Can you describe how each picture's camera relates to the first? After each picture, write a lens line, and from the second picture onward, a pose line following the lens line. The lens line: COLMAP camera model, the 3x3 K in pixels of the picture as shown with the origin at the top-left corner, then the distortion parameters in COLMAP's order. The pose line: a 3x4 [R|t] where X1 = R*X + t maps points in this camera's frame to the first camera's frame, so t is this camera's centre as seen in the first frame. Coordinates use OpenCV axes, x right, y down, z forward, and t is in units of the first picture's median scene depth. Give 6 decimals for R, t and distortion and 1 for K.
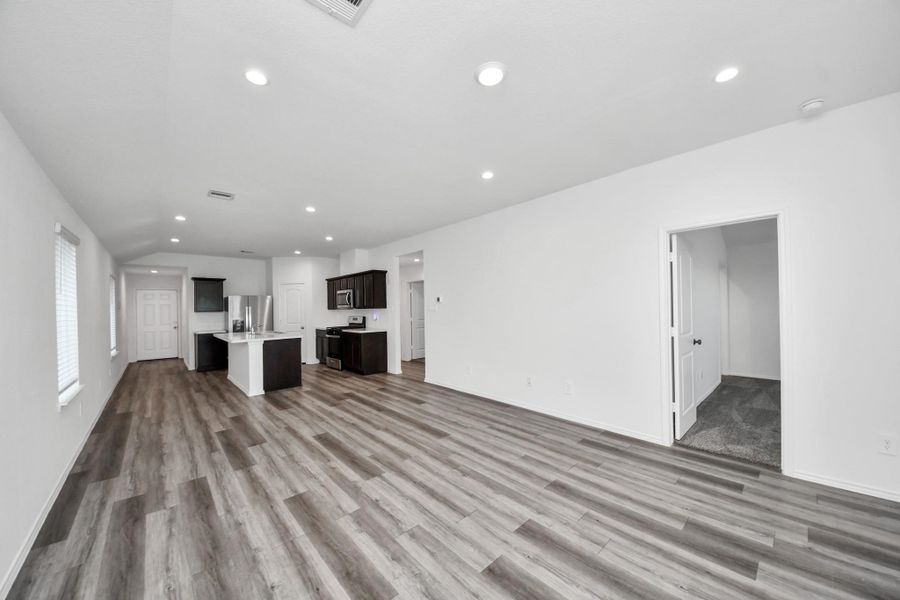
lens RADIAL K [[322.6, 0, 448.7], [0, 322.6, 306.0], [0, 0, 1]] dist [0.023521, -0.017124]
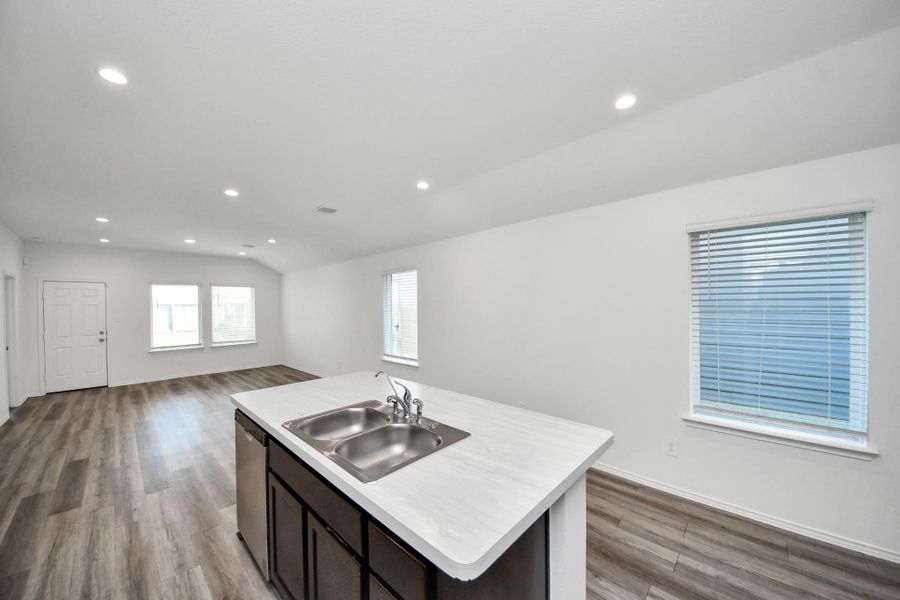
lens RADIAL K [[327.8, 0, 445.9], [0, 327.8, 306.3], [0, 0, 1]] dist [0.016163, -0.011591]
pose [[-0.997994, 0.032236, -0.054483, -1.051047], [0.032367, 0.999475, -0.001525, -0.010101], [0.054406, -0.003285, -0.998514, 2.161321]]
